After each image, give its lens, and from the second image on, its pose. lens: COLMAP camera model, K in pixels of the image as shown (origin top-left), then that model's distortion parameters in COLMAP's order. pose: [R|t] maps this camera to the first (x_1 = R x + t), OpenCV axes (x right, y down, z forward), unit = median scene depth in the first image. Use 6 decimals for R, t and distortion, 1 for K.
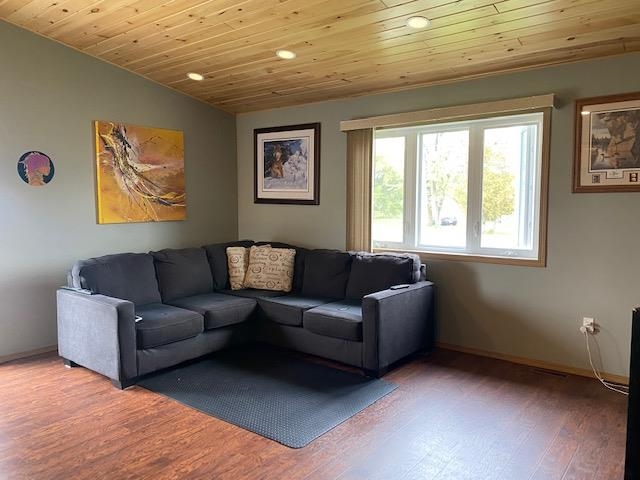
lens RADIAL K [[486.6, 0, 324.9], [0, 486.6, 242.1], [0, 0, 1]] dist [0.013341, -0.018149]
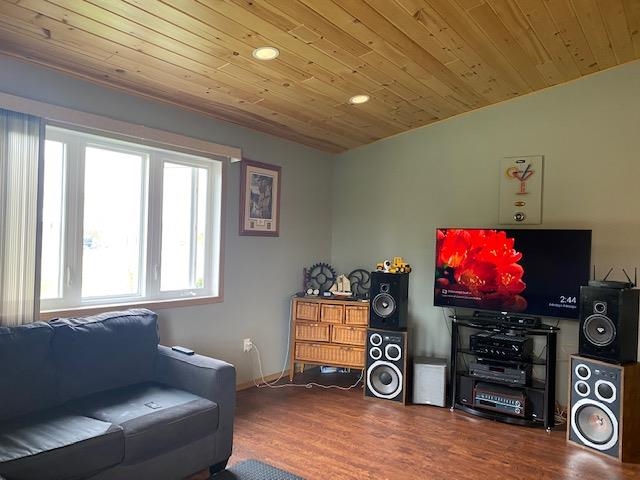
lens RADIAL K [[486.6, 0, 322.3], [0, 486.6, 239.6], [0, 0, 1]] dist [0.013341, -0.018149]
pose [[-0.029525, 0.005776, 0.999547, -0.693960], [0.048036, 0.998836, -0.004353, -0.078308], [-0.998409, 0.047886, -0.029769, 0.857970]]
